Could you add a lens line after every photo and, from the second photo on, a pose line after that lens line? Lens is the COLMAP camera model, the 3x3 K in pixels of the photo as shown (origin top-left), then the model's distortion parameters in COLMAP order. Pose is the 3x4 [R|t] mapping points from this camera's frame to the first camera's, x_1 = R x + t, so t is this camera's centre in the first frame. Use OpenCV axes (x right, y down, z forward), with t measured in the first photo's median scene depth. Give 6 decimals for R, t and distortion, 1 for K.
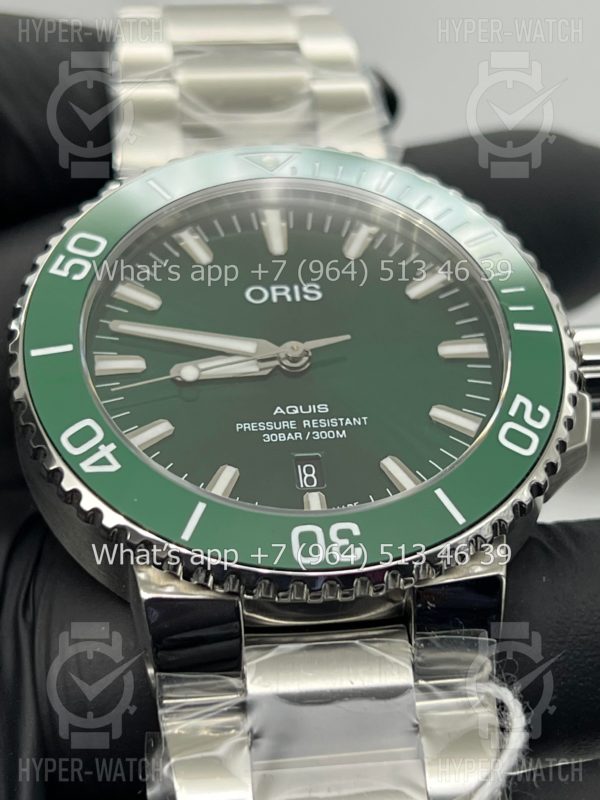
lens RADIAL K [[1899.8, 0, 300.0], [0, 1899.8, 400.0], [0, 0, 1]] dist [0.124128, 0.692706]
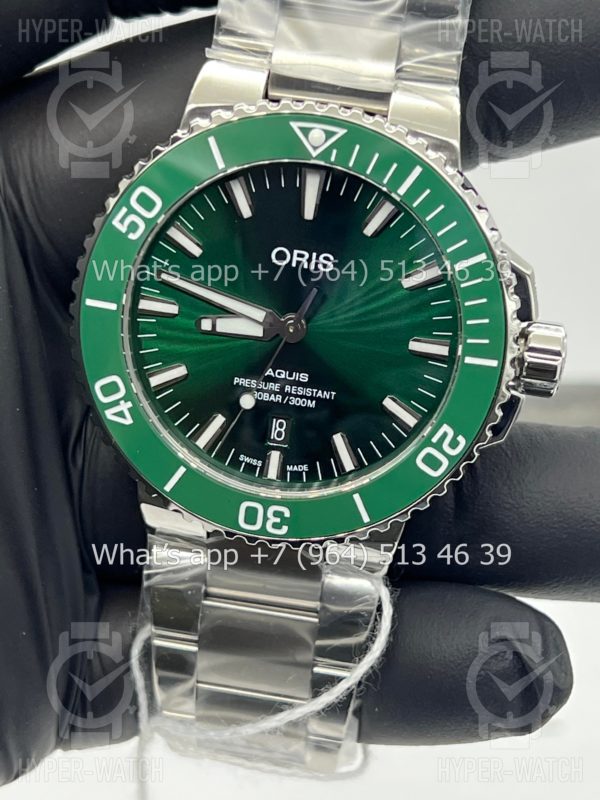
lens RADIAL K [[1899.8, 0, 300.0], [0, 1899.8, 400.0], [0, 0, 1]] dist [0.124128, 0.692706]
pose [[0.952211, 0.276606, -0.129551, 0.182019], [-0.099194, 0.681198, 0.725348, -0.926010], [0.288886, -0.677834, 0.676082, 0.120802]]
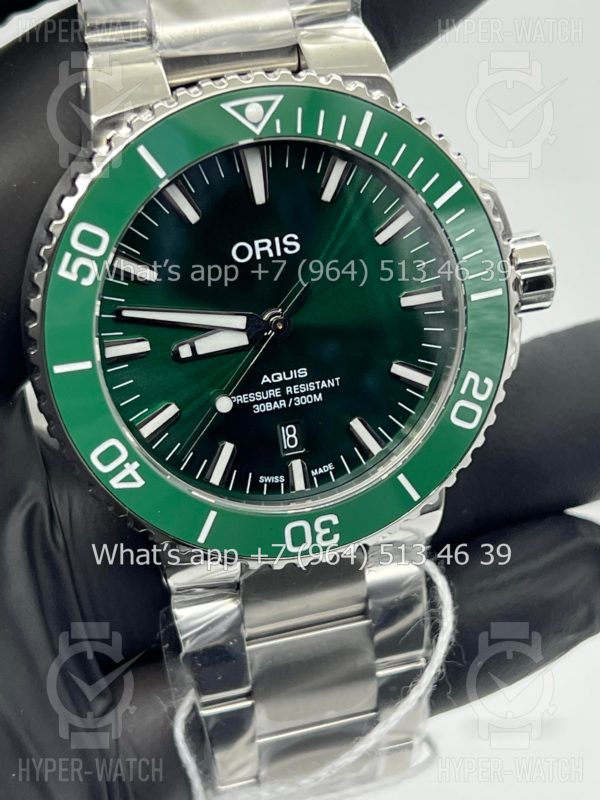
lens RADIAL K [[1899.8, 0, 300.0], [0, 1899.8, 400.0], [0, 0, 1]] dist [0.124128, 0.692706]
pose [[0.987023, -0.047487, 0.153400, -0.170230], [-0.079456, 0.685718, 0.723517, -0.833228], [-0.139547, -0.726317, 0.673046, 0.207096]]
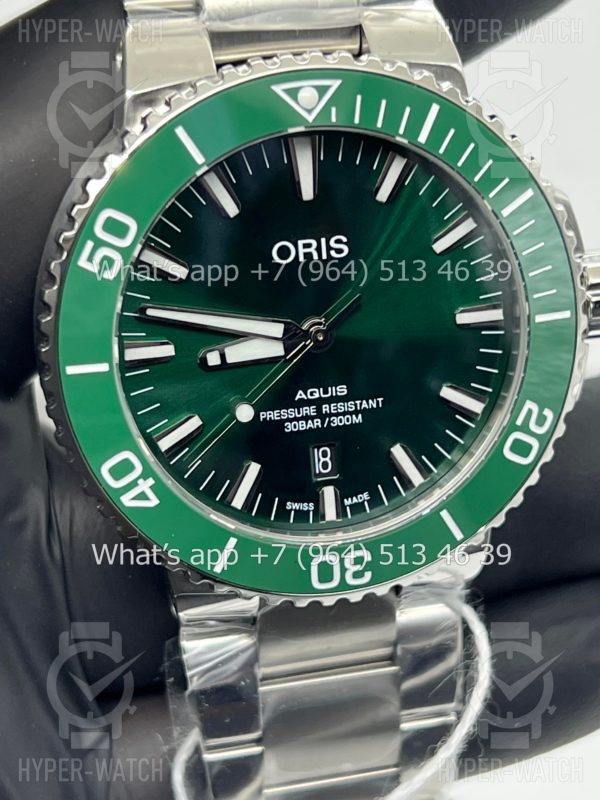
lens RADIAL K [[1946.9, 0, 300.0], [0, 1946.9, 400.0], [0, 0, 1]] dist [0.157870, -0.171658]
pose [[0.989401, 0.015573, 0.144373, -0.166869], [-0.116417, 0.679328, 0.724542, -0.772530], [-0.086793, -0.733670, 0.673940, 0.278646]]
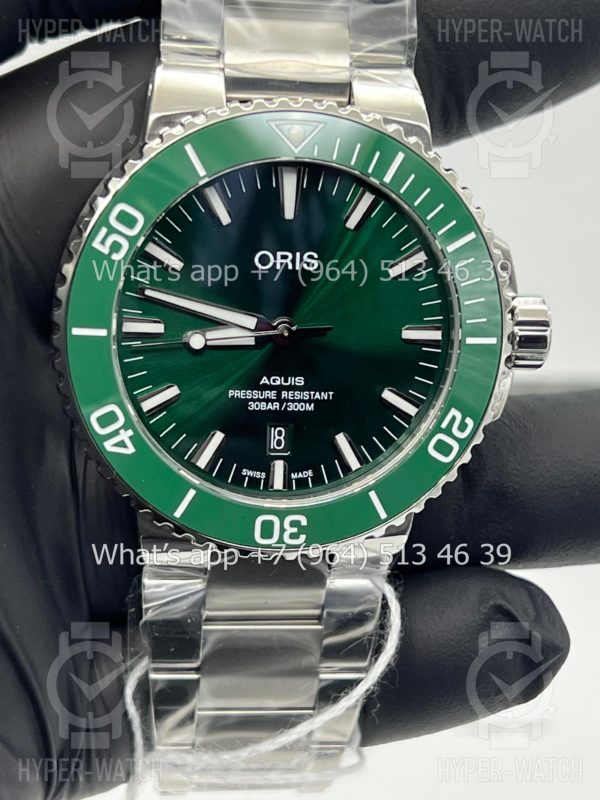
lens RADIAL K [[1899.8, 0, 300.0], [0, 1899.8, 400.0], [0, 0, 1]] dist [0.124128, 0.692706]
pose [[0.984369, 0.144529, 0.100638, -0.113169], [-0.173963, 0.708869, 0.683551, -0.851322], [0.027453, -0.690374, 0.722932, 0.086094]]
